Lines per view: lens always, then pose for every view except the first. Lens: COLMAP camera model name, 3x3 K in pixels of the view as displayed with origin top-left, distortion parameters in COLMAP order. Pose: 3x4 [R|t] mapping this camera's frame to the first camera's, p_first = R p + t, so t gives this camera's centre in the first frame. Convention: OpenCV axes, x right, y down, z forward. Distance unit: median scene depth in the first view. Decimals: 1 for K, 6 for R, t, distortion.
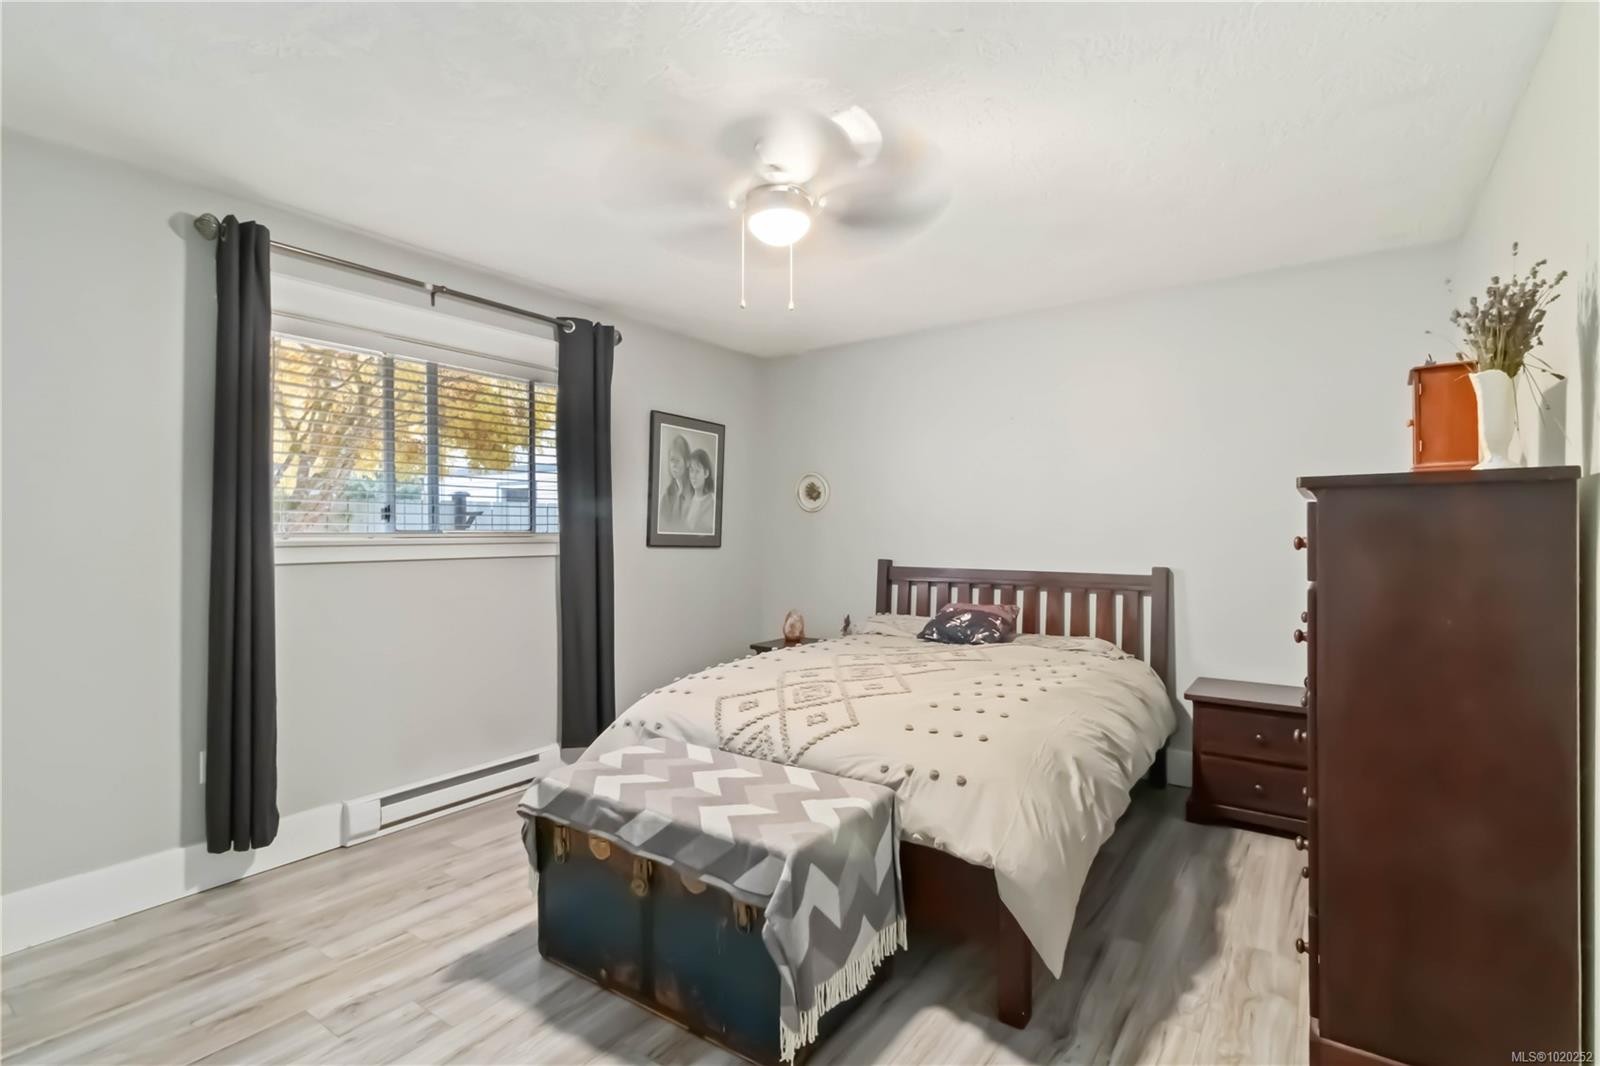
lens RADIAL K [[754.0, 0, 800.1], [0, 754.0, 532.2], [0, 0, 1]] dist [0.004442, 0.001035]
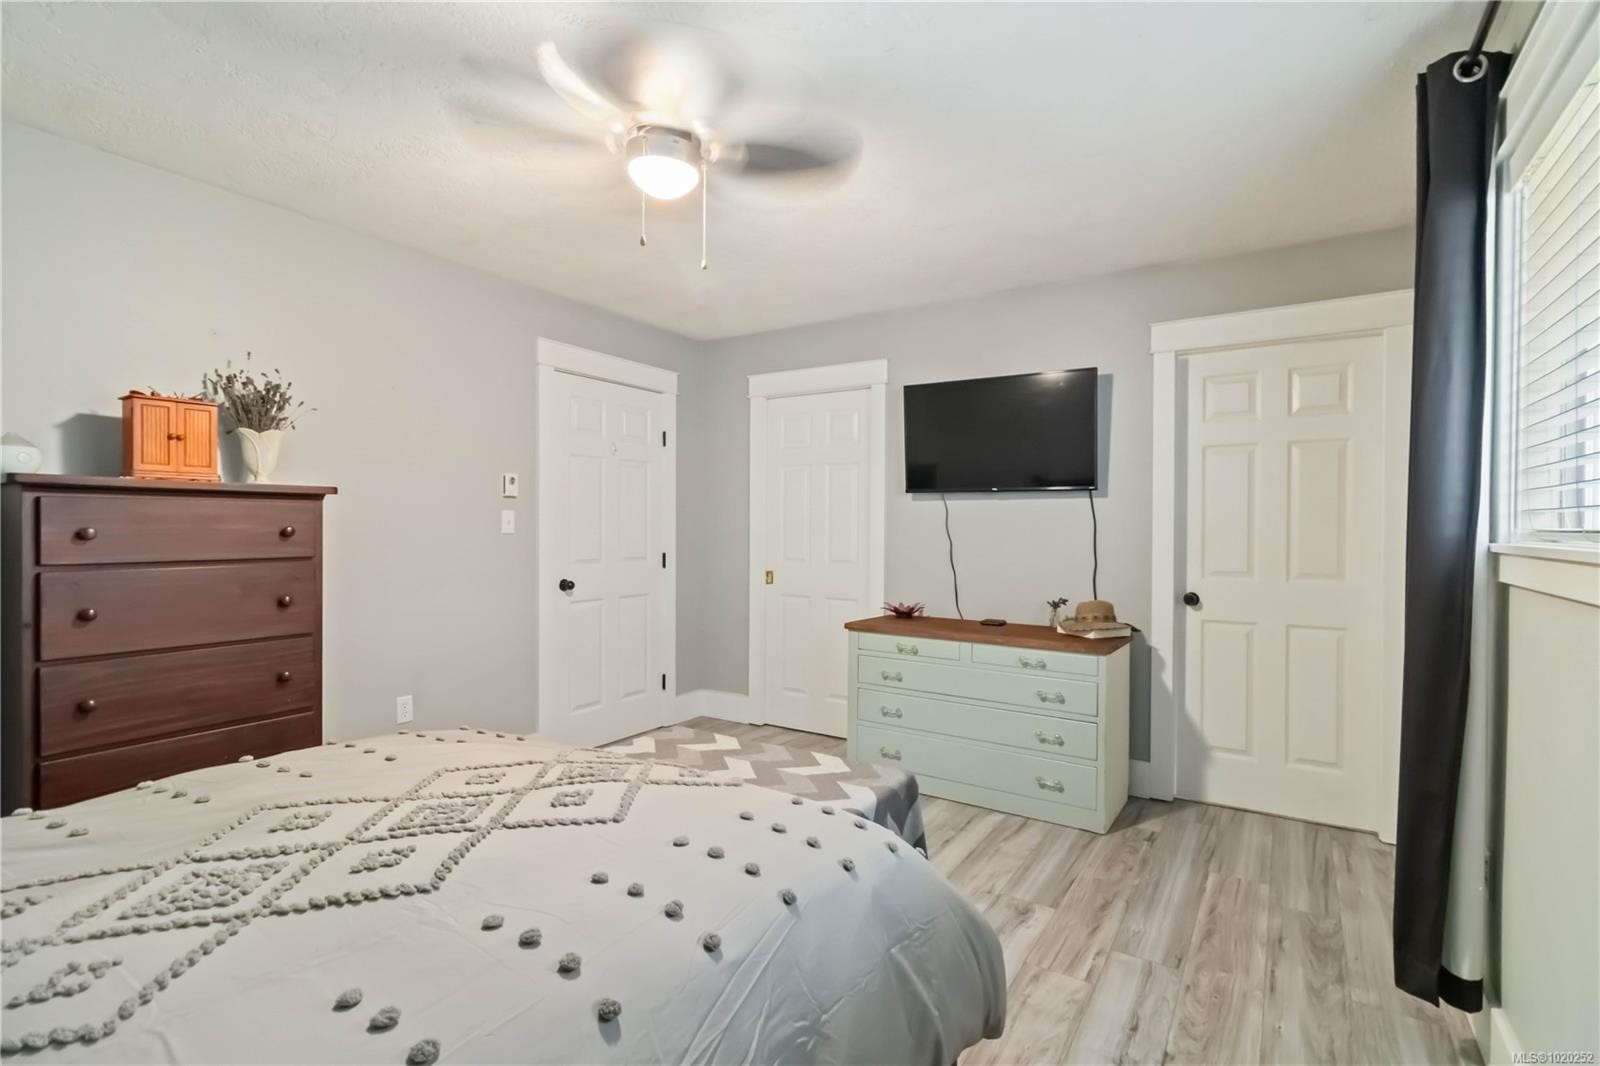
lens RADIAL K [[754.0, 0, 799.2], [0, 754.0, 533.0], [0, 0, 1]] dist [0.004442, 0.001035]
pose [[-0.999170, -0.004552, -0.040488, -0.167237], [-0.004954, 0.999939, 0.009837, 0.001517], [0.040440, 0.010030, -0.999132, 2.097691]]
